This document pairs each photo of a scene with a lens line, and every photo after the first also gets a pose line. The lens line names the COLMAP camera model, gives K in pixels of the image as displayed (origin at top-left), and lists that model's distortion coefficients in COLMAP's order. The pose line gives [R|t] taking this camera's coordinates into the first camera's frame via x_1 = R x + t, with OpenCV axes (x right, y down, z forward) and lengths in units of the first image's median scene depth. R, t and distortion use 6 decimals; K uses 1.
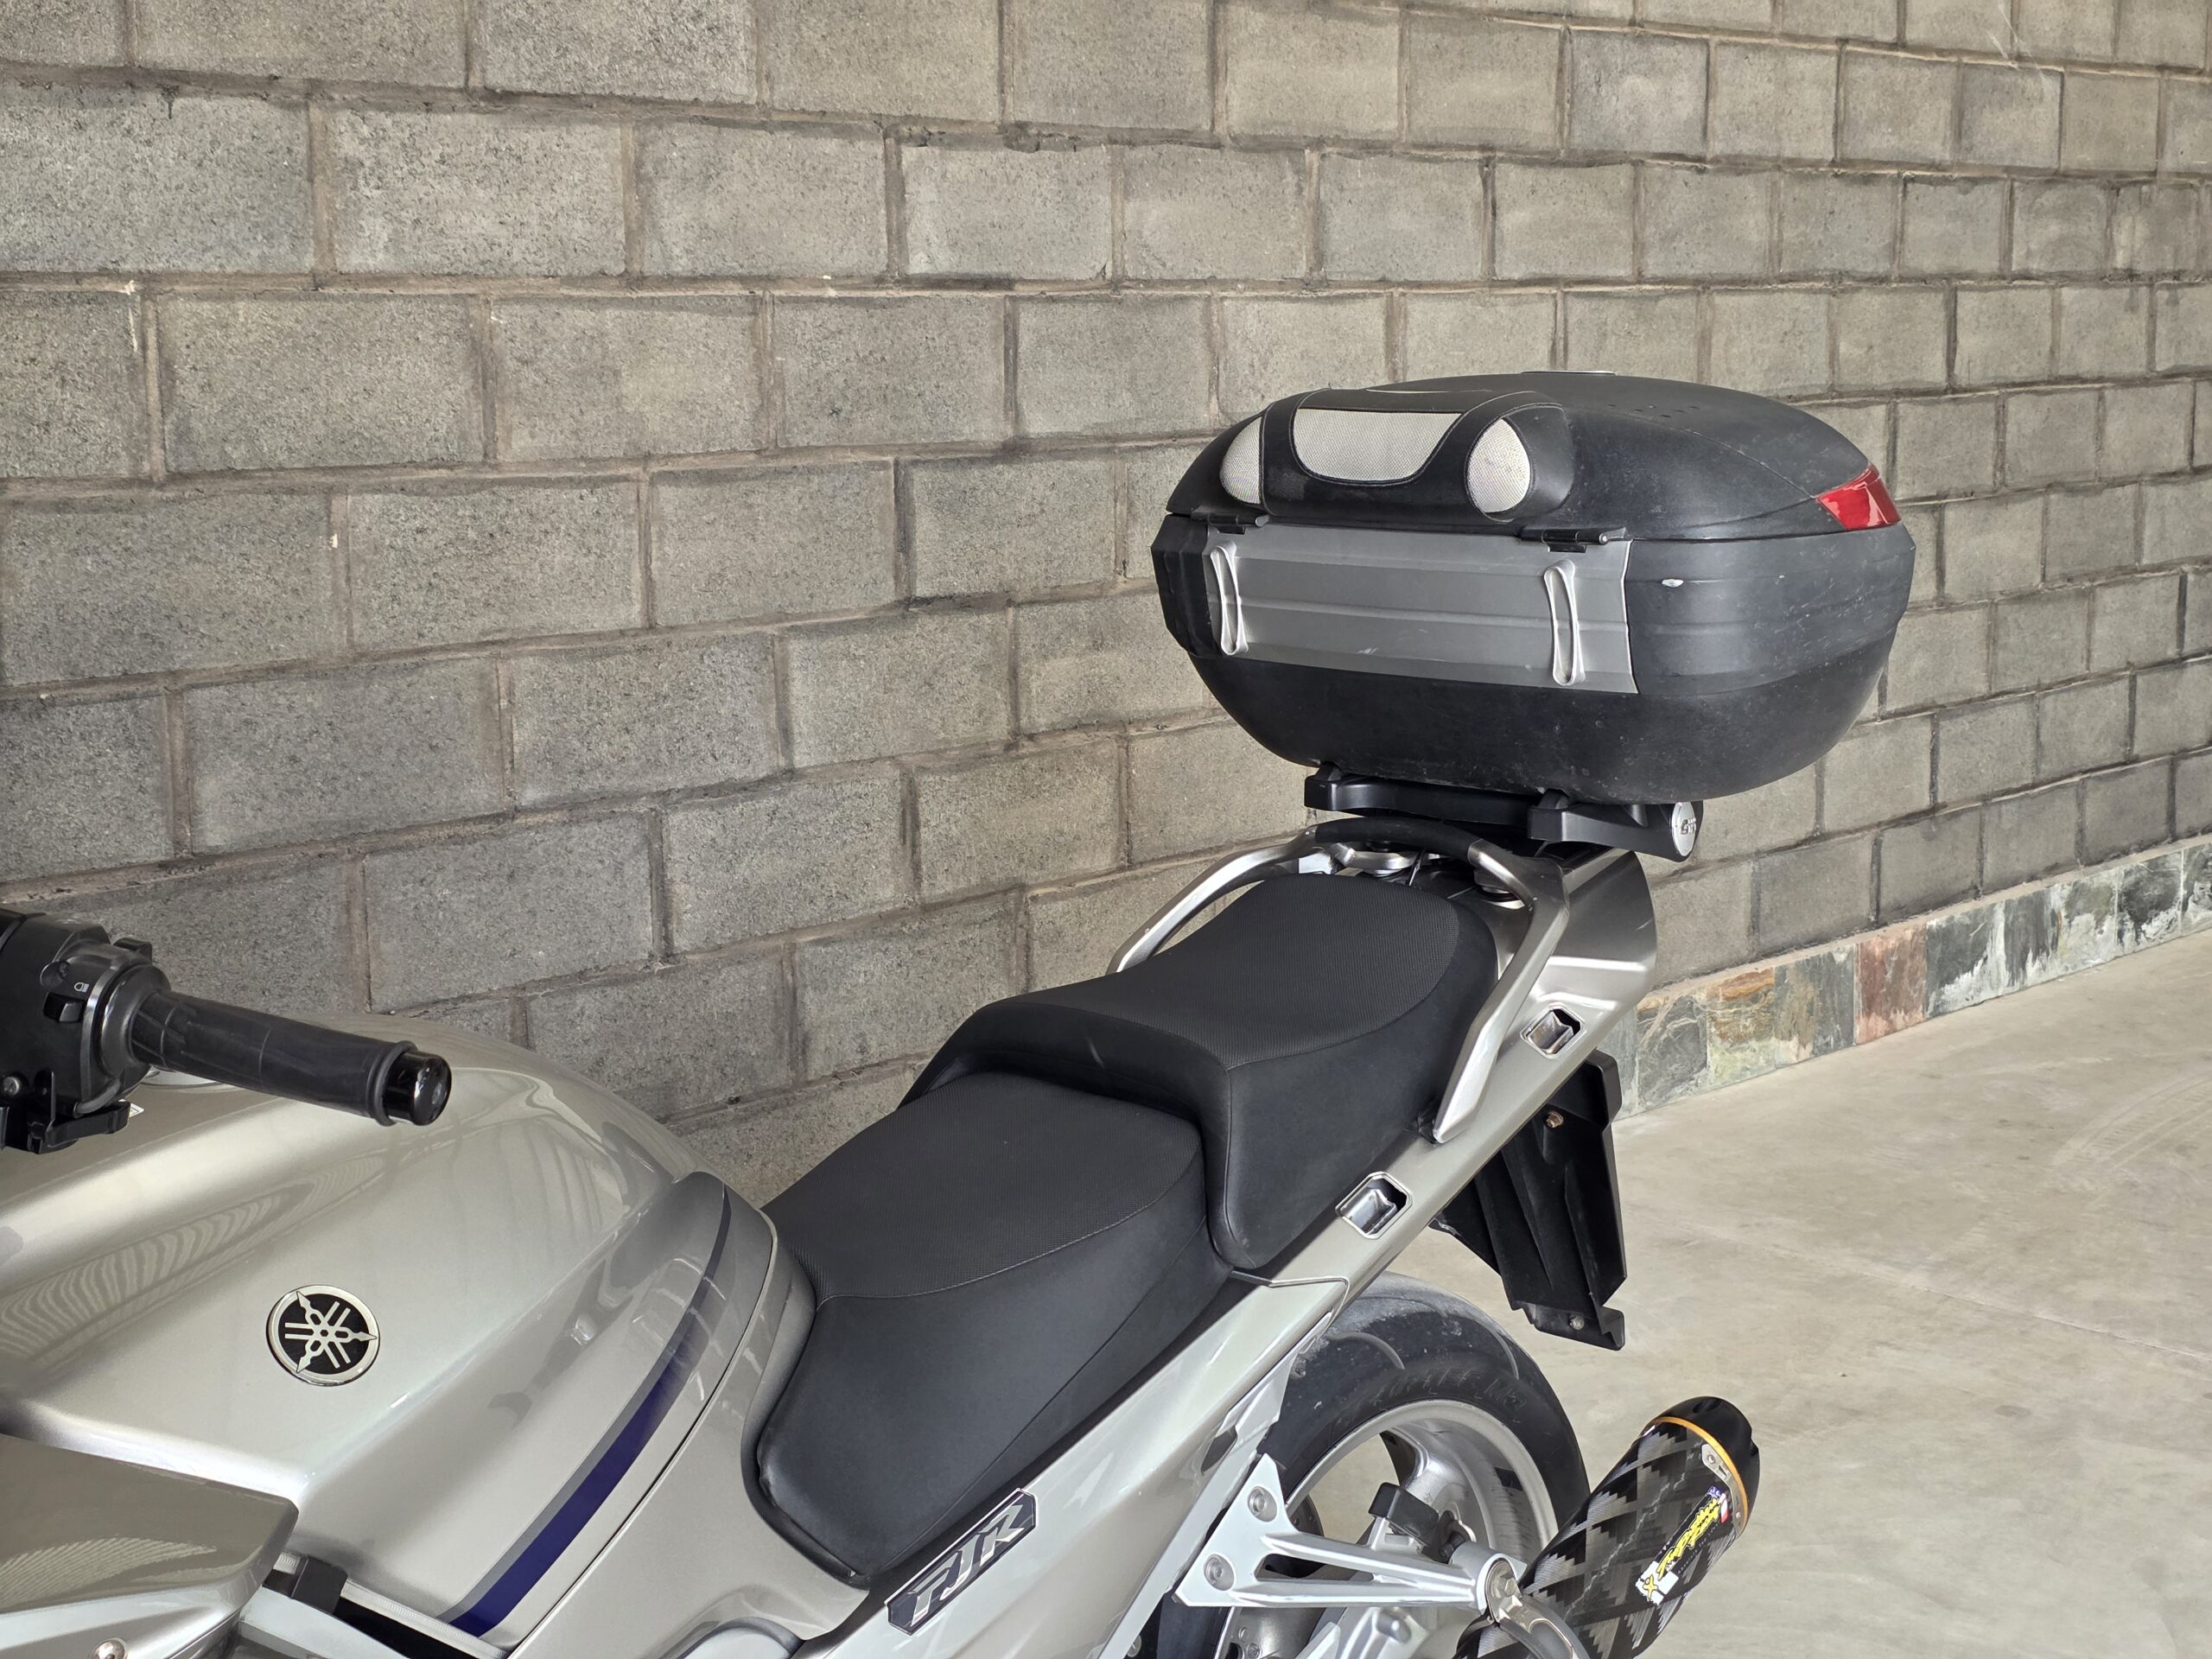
lens RADIAL K [[2948.0, 0, 1140.4], [0, 2948.0, 801.5], [0, 0, 1]] dist [0.079960, 0.000000]
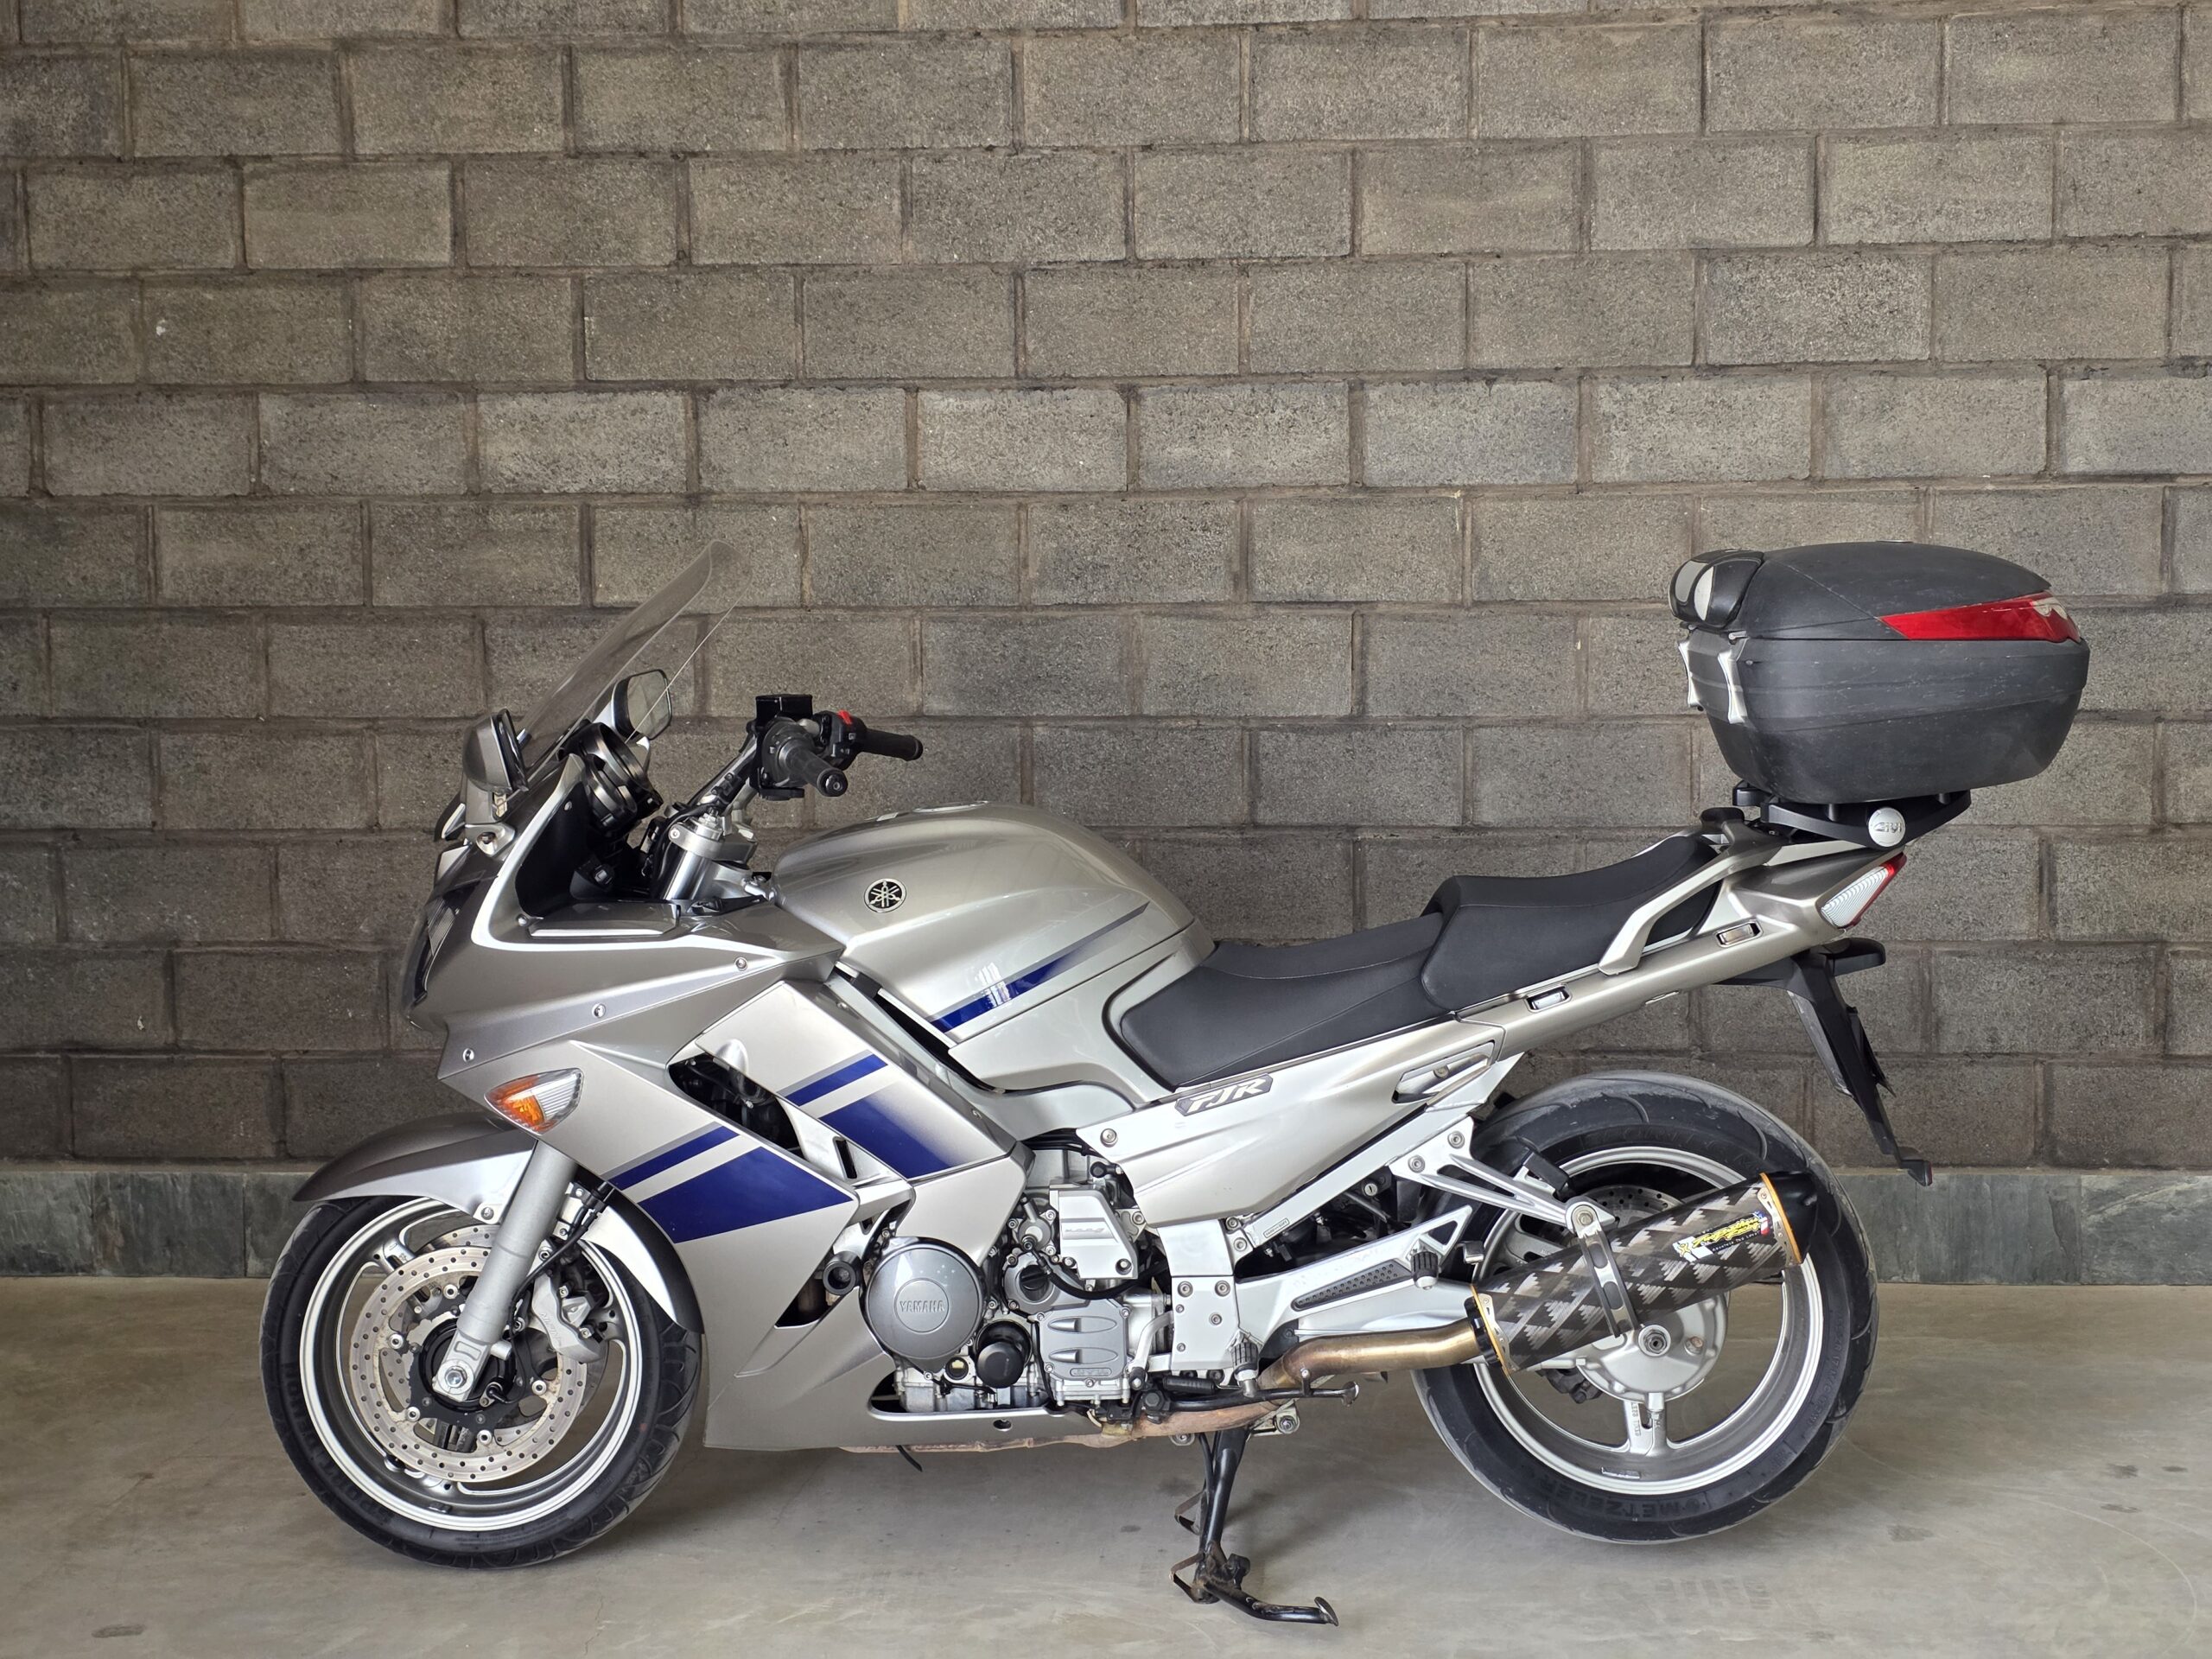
lens RADIAL K [[2948.0, 0, 1119.6], [0, 2948.0, 779.8], [0, 0, 1]] dist [0.079960, 0.000000]
pose [[0.653266, 0.066071, -0.754240, 0.739467], [-0.117856, 0.992916, -0.015099, 0.037266], [0.747899, 0.098755, 0.656425, -0.230398]]
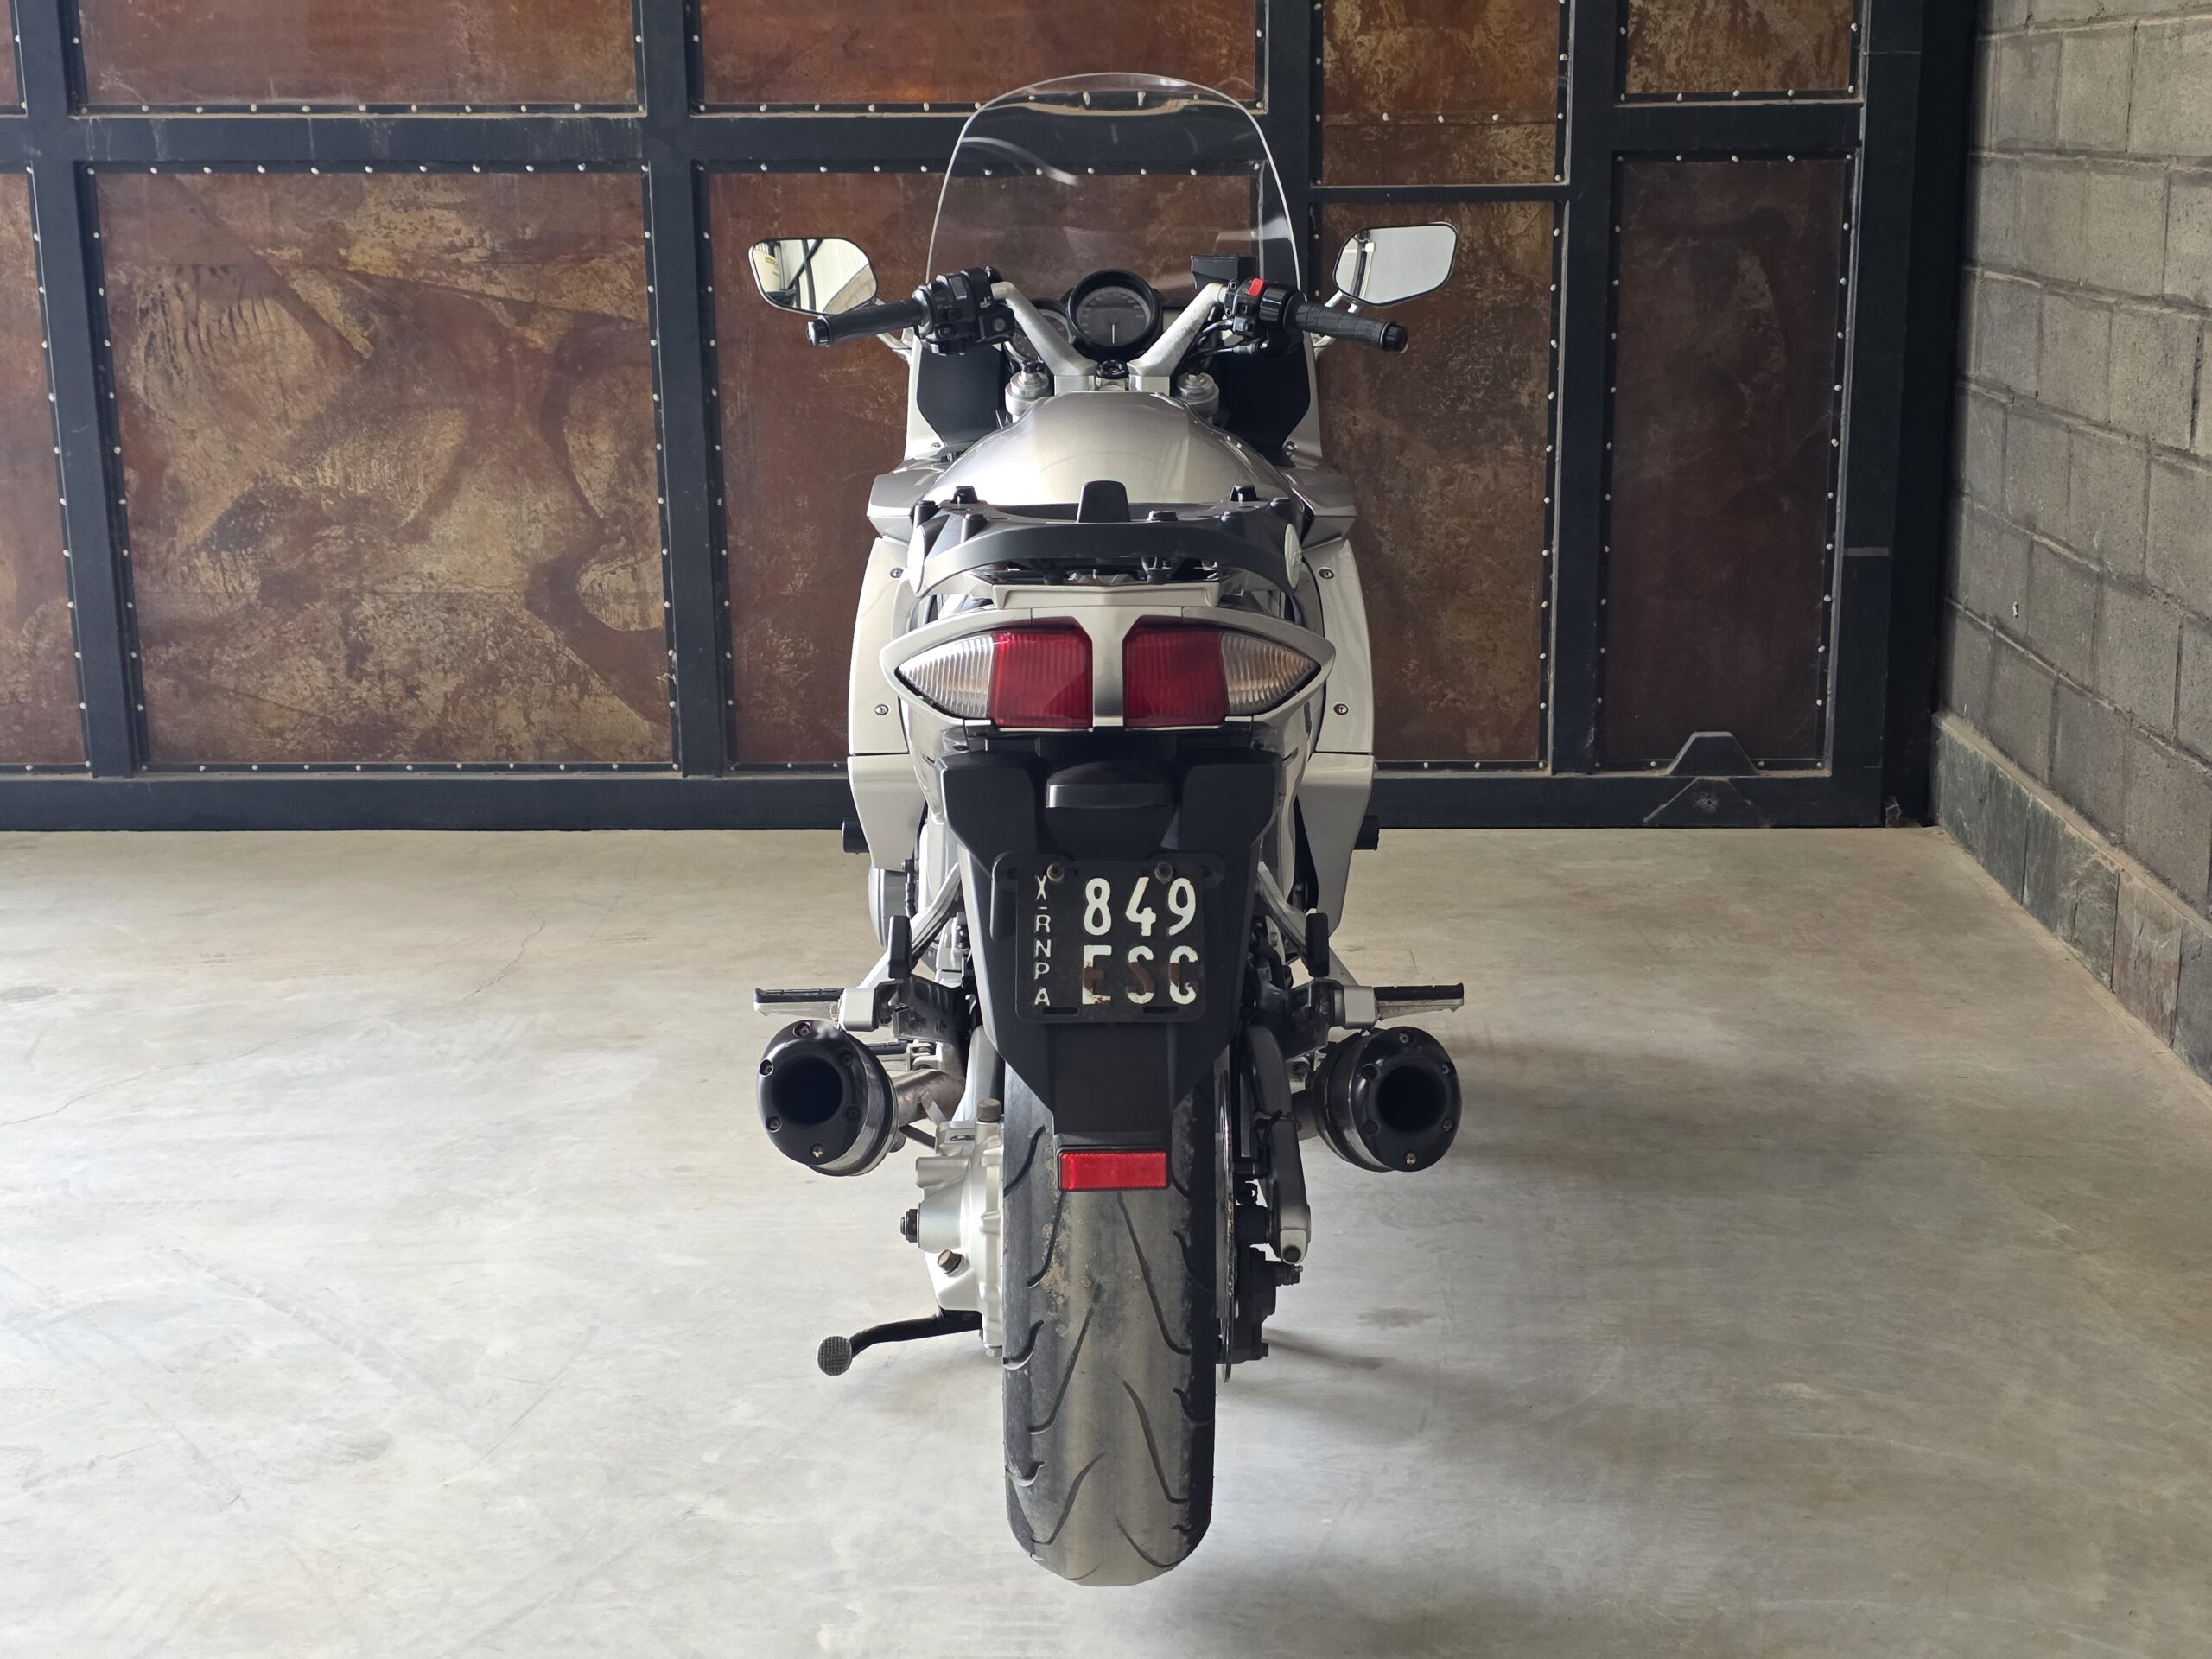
lens RADIAL K [[2948.0, 0, 1142.8], [0, 2948.0, 804.4], [0, 0, 1]] dist [0.079960, 0.000000]
pose [[-0.724842, 0.168925, -0.667884, 0.520310], [-0.097774, 0.934433, 0.342456, -0.166912], [0.681942, 0.313528, -0.660799, 1.138603]]
